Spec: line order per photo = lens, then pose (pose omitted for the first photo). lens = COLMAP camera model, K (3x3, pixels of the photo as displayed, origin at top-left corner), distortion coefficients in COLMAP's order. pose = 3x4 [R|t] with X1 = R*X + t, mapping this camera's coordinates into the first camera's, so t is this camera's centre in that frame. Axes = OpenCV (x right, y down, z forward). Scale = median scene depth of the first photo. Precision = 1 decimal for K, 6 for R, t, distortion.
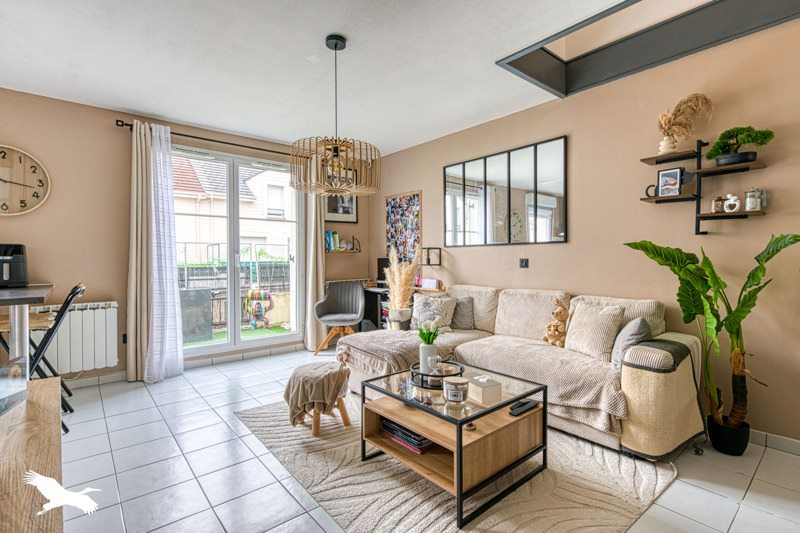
lens RADIAL K [[380.9, 0, 398.8], [0, 380.9, 263.1], [0, 0, 1]] dist [0.003239, -0.000335]
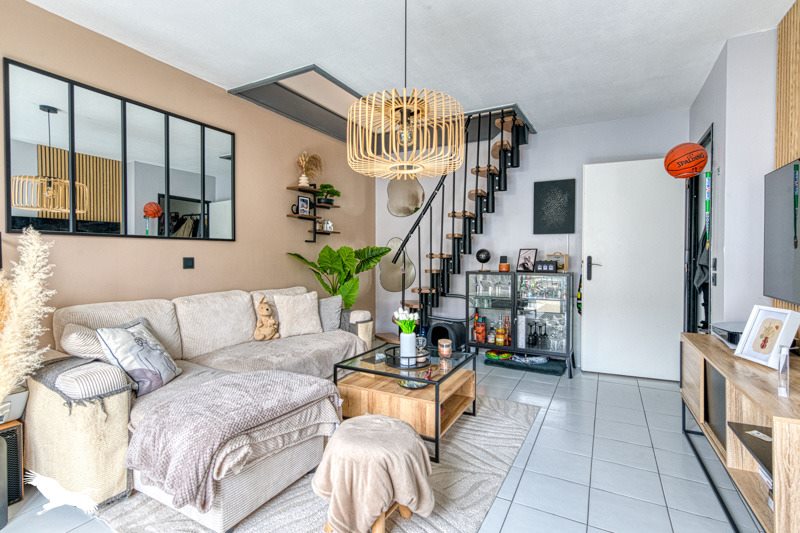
lens RADIAL K [[380.9, 0, 397.7], [0, 380.9, 262.7], [0, 0, 1]] dist [0.003239, -0.000335]
pose [[-0.354331, -0.011702, 0.935047, -0.791375], [0.012548, 0.999772, 0.017267, -0.011992], [-0.935036, 0.017851, -0.354104, 1.177929]]
